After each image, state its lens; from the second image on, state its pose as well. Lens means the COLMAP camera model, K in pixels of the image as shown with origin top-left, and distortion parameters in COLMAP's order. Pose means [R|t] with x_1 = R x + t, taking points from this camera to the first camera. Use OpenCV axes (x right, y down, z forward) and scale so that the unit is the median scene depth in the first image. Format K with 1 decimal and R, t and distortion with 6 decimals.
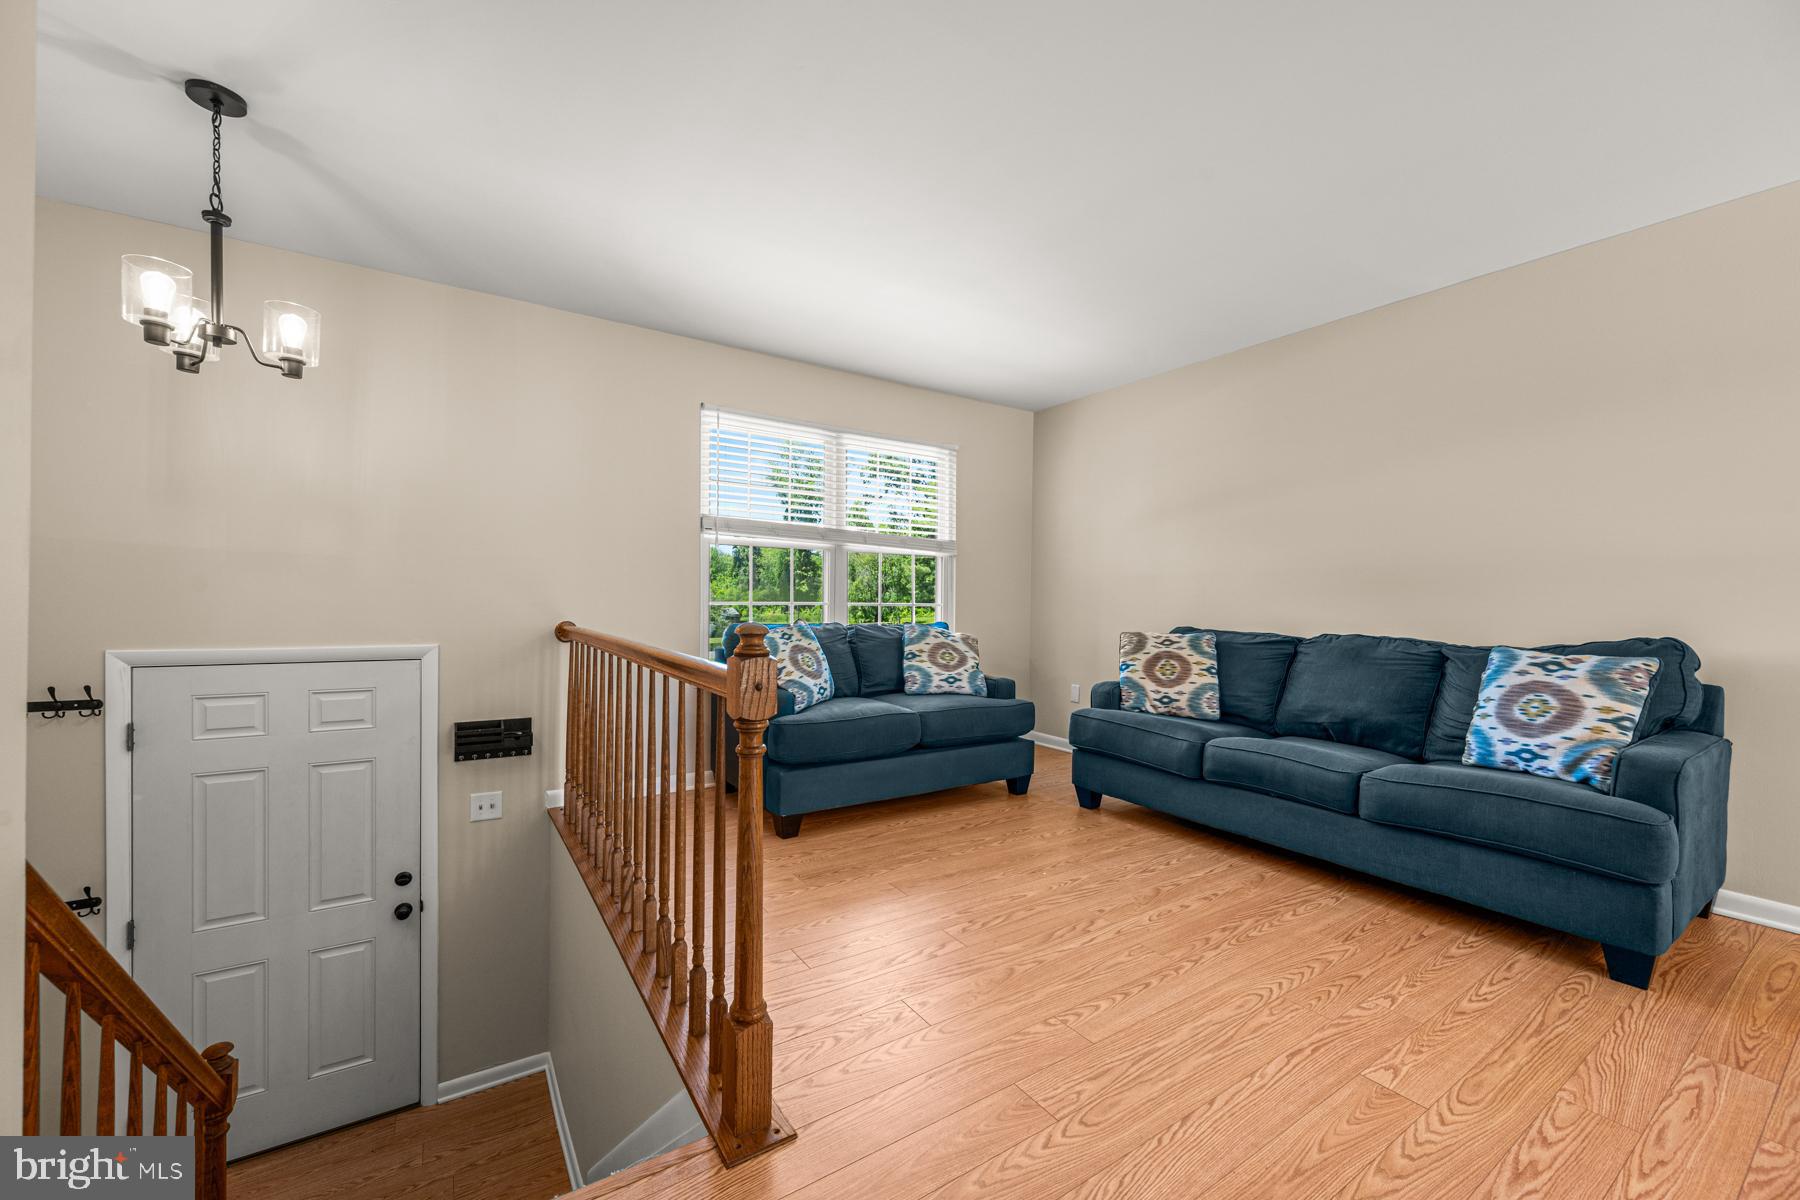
lens RADIAL K [[709.2, 0, 904.9], [0, 709.2, 591.5], [0, 0, 1]] dist [-0.001811, -0.000056]
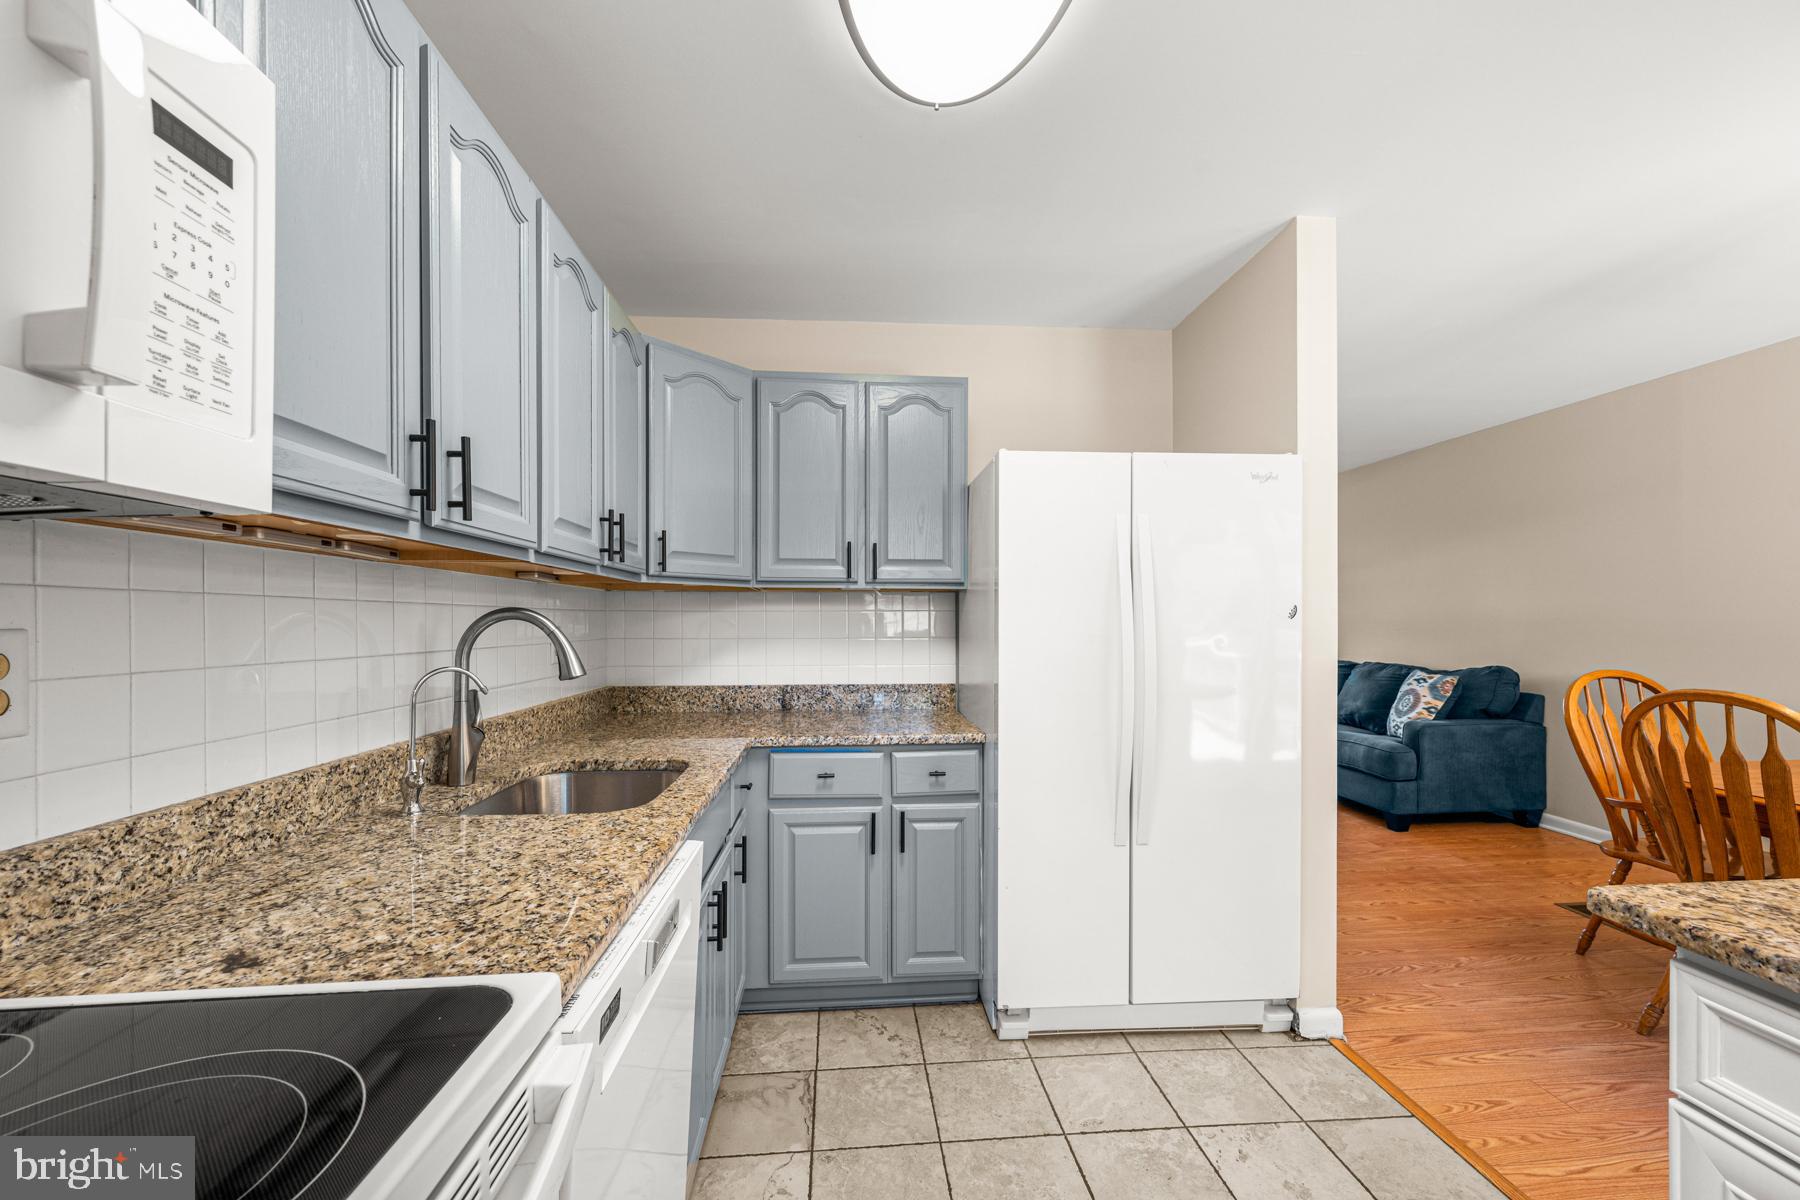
lens RADIAL K [[710.4, 0, 897.8], [0, 710.4, 622.5], [0, 0, 1]] dist [-0.001716, 0.000020]
pose [[0.868205, -0.014587, -0.495991, 0.707048], [0.021672, 0.999729, 0.008532, -0.093055], [0.495732, -0.018157, 0.868286, -1.326218]]
